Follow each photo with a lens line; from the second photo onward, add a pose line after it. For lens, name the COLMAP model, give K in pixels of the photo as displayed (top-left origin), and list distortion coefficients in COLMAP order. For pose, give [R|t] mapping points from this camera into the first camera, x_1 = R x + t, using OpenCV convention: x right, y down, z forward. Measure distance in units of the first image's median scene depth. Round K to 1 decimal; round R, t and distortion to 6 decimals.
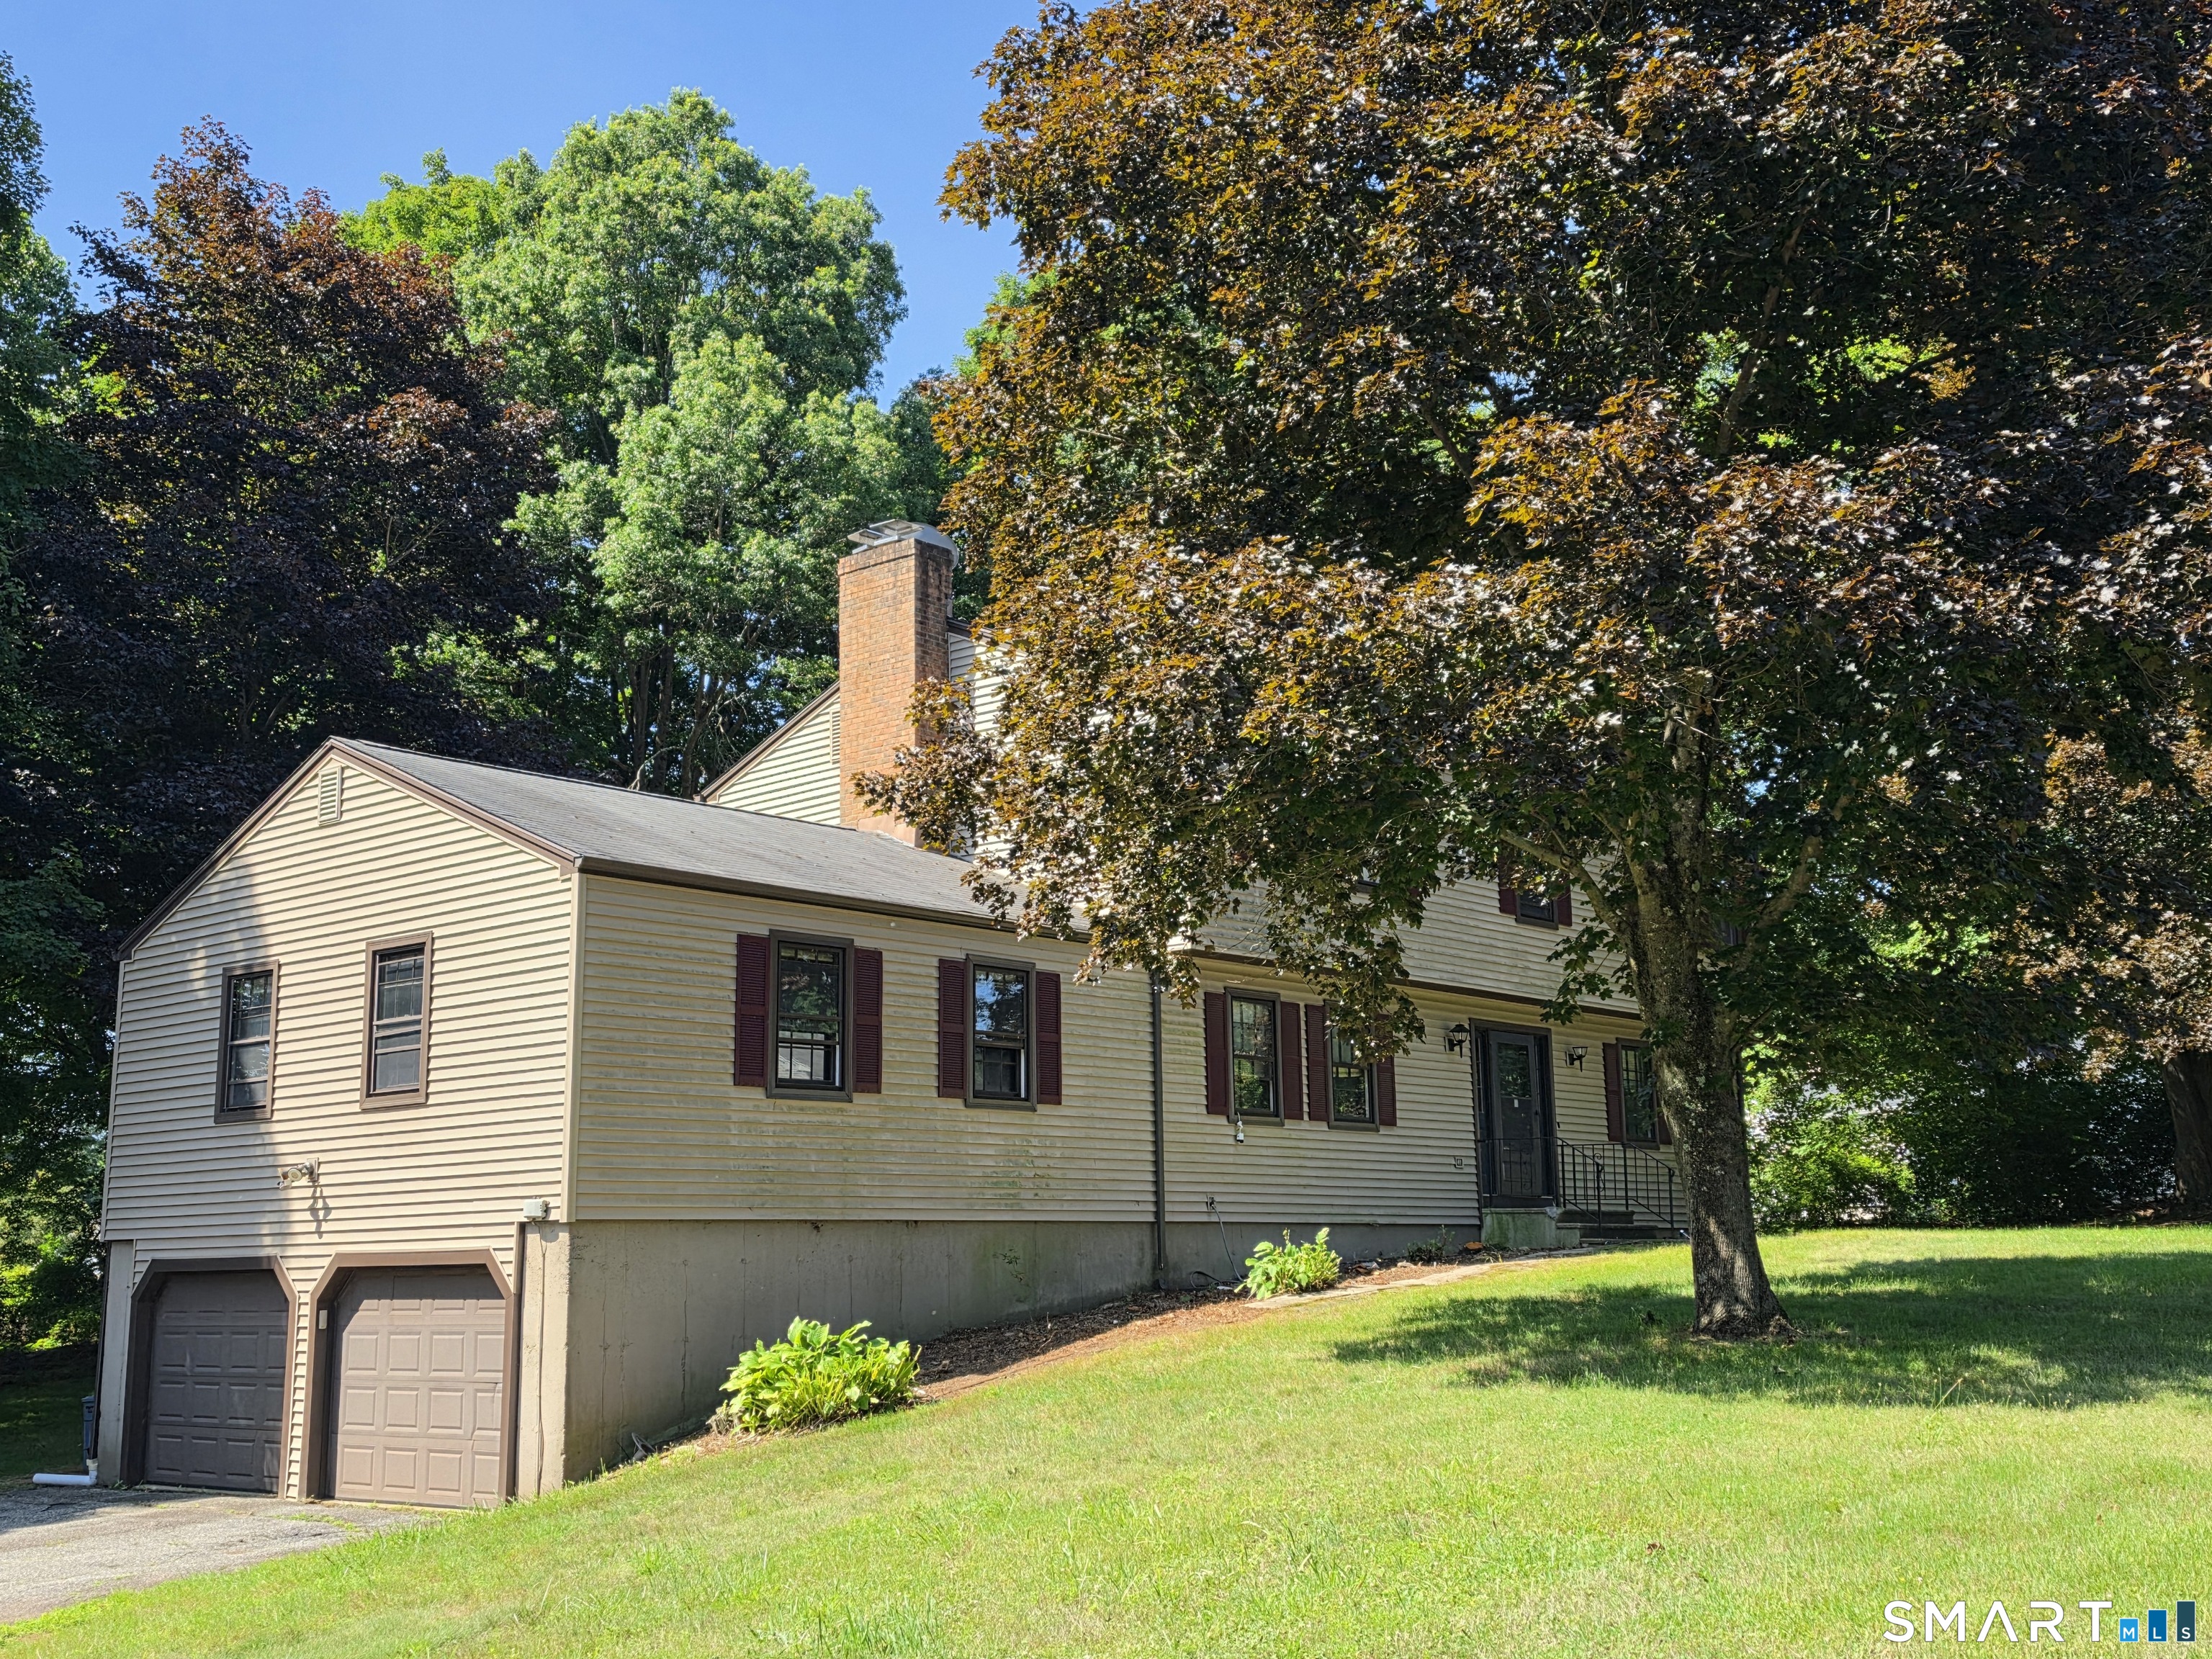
lens RADIAL K [[2287.2, 0, 1102.7], [0, 2287.2, 829.6], [0, 0, 1]] dist [0.080416, 0.000000]
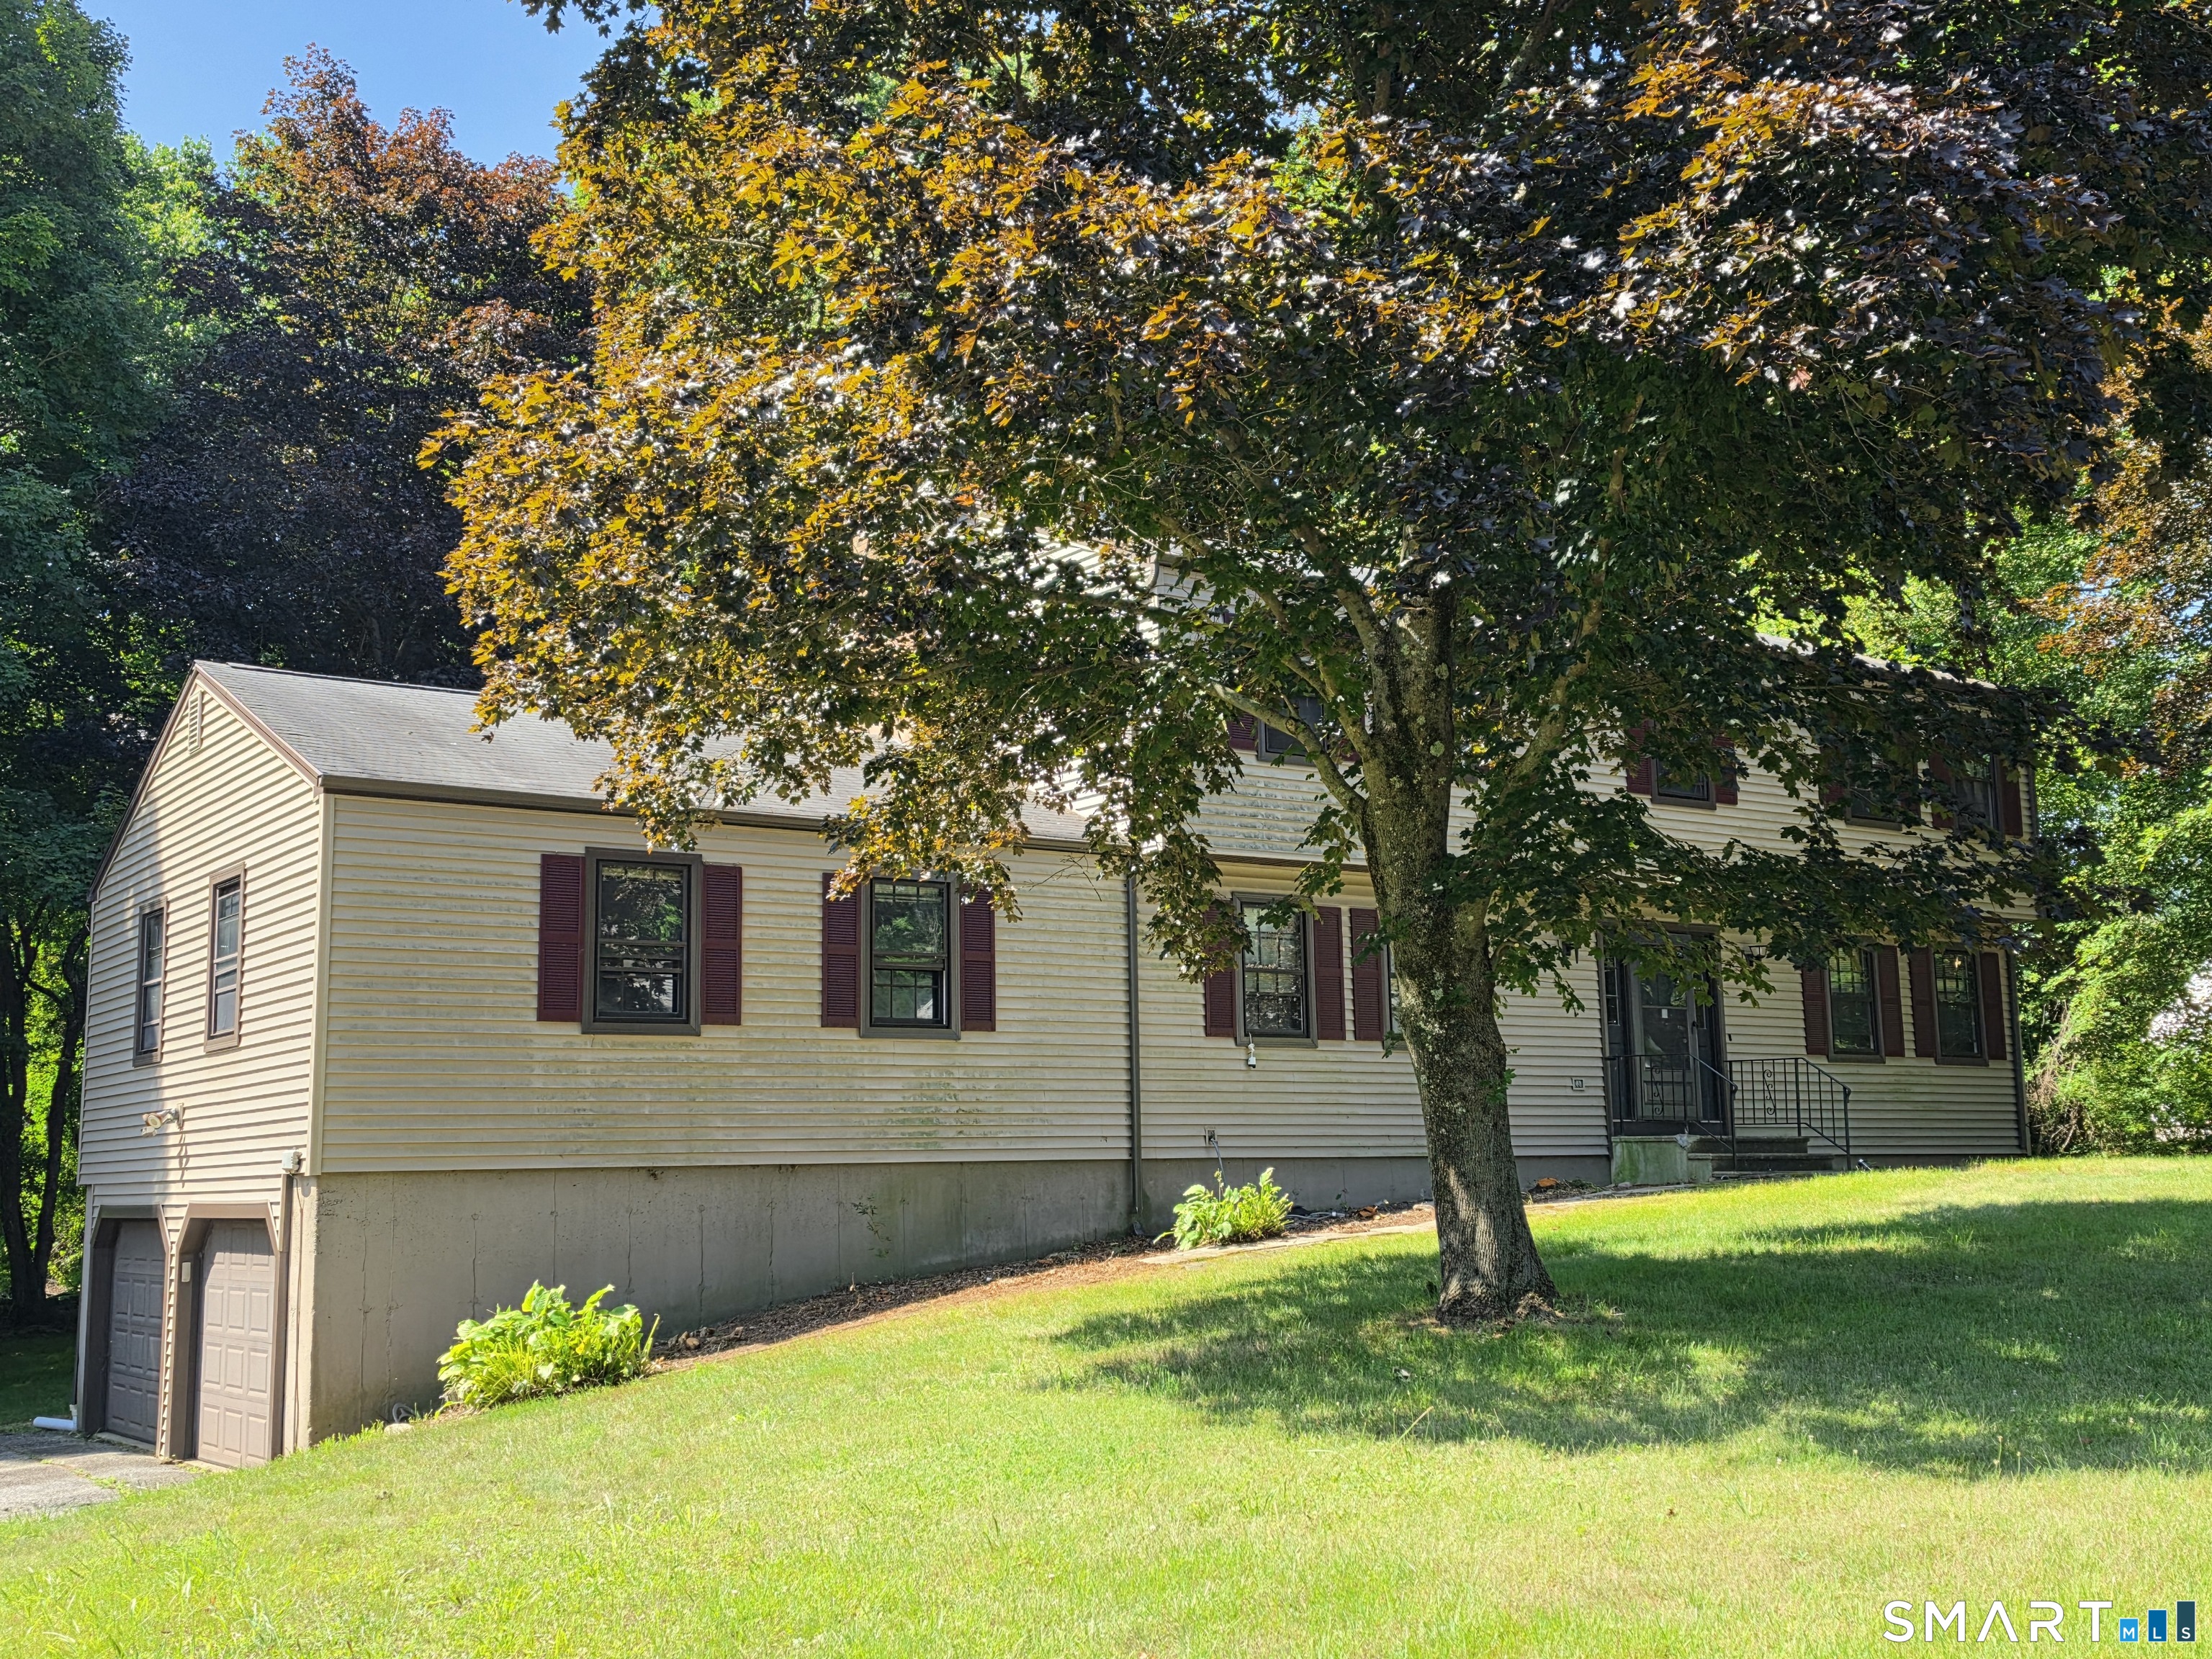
lens RADIAL K [[2287.2, 0, 1114.5], [0, 2287.2, 828.3], [0, 0, 1]] dist [0.080416, 0.000000]
pose [[0.970829, -0.039869, -0.236433, 0.264437], [0.049029, 0.998252, 0.032989, 0.016135], [0.234705, -0.043619, 0.971088, 0.167218]]
